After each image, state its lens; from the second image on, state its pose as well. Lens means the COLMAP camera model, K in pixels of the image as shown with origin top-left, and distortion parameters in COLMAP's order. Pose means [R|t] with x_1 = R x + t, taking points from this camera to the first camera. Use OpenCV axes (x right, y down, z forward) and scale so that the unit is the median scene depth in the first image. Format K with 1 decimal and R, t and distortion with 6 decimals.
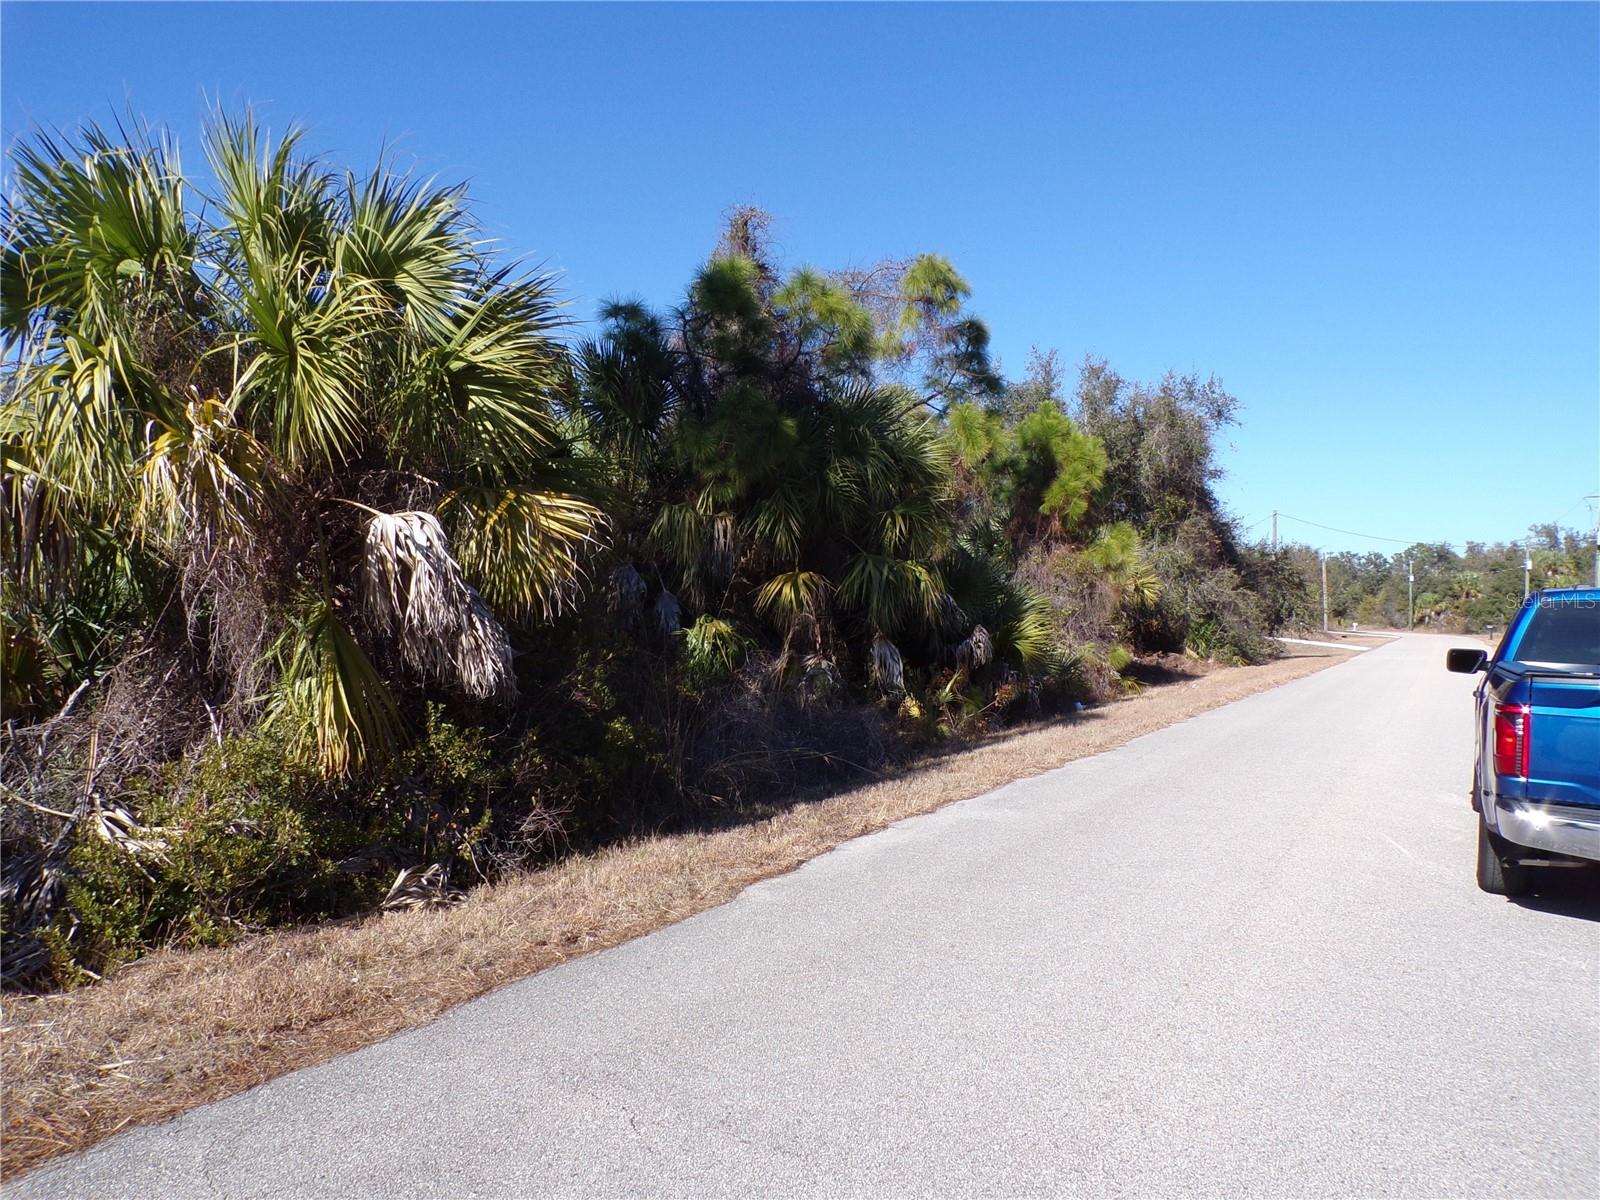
lens RADIAL K [[1092.5, 0, 803.2], [0, 1092.5, 593.9], [0, 0, 1]] dist [0.005575, 0.006362]
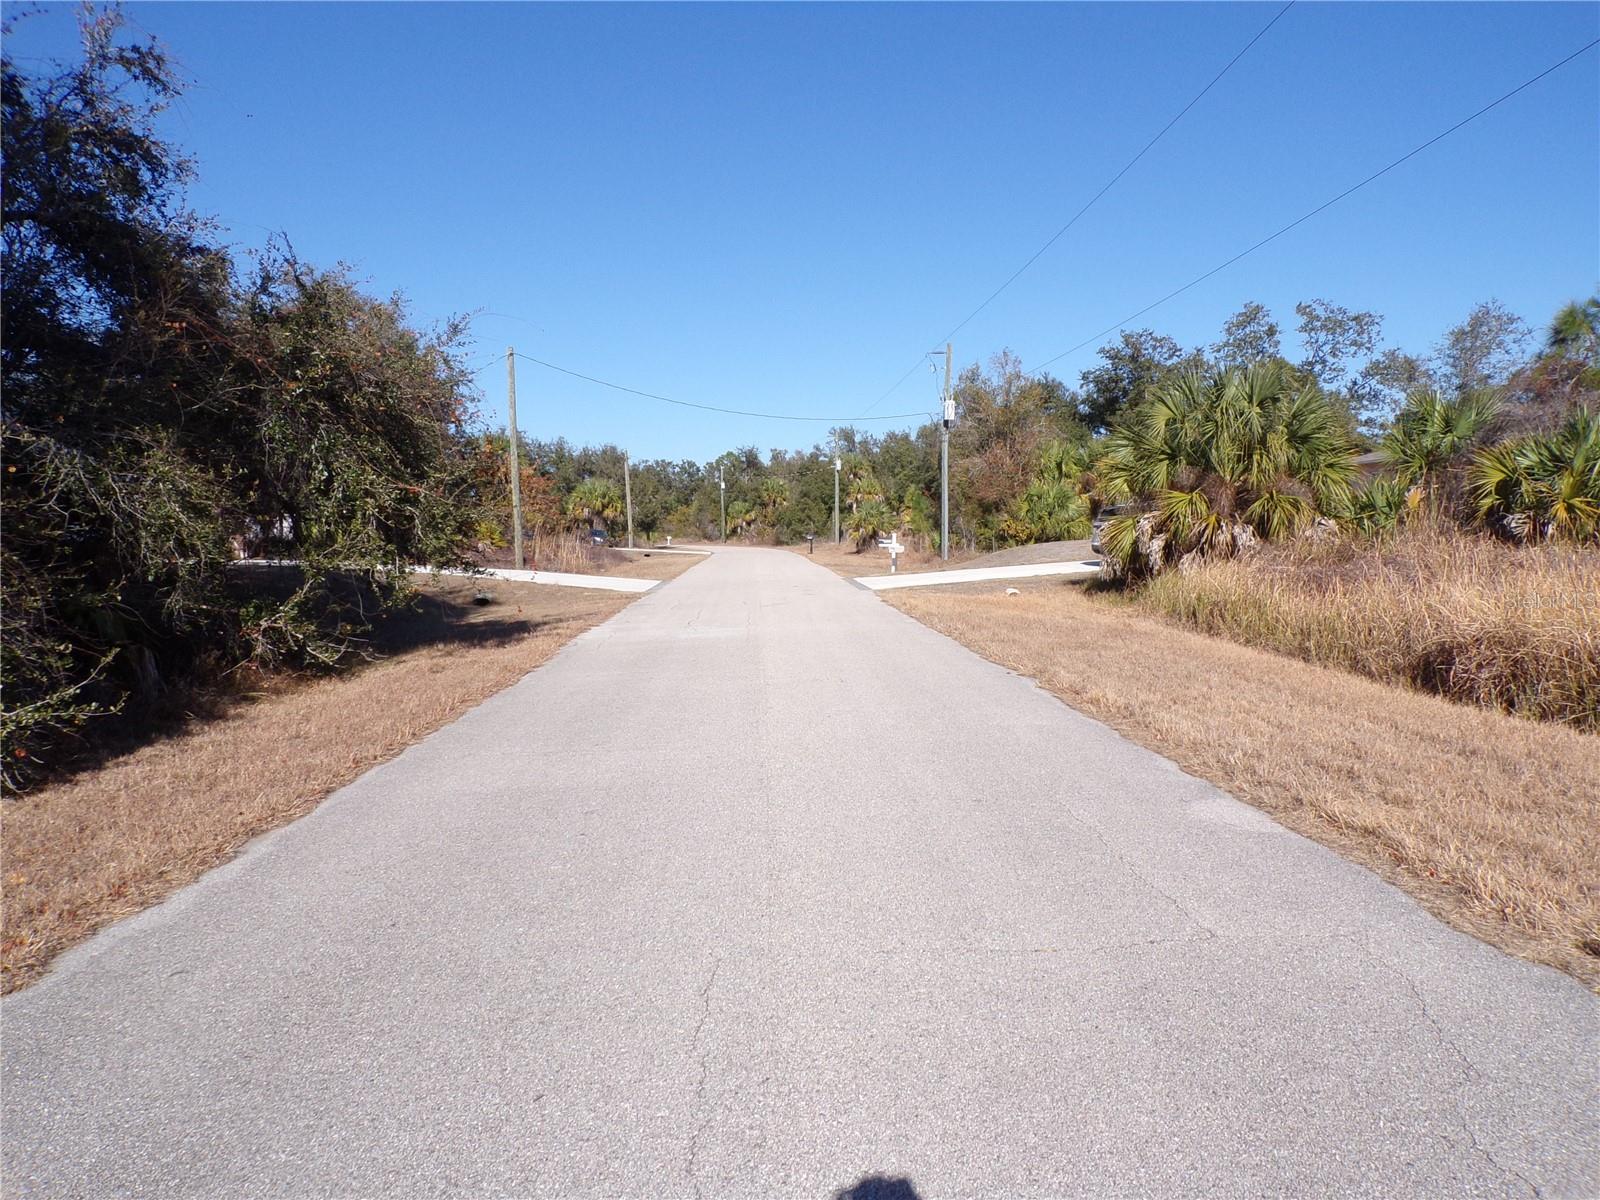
lens RADIAL K [[1092.5, 0, 799.5], [0, 1092.5, 598.5], [0, 0, 1]] dist [0.005575, 0.006362]
pose [[0.837764, -0.063578, 0.542318, 0.150501], [0.021143, 0.996230, 0.084130, 0.005811], [-0.545623, -0.059015, 0.835950, 0.273503]]
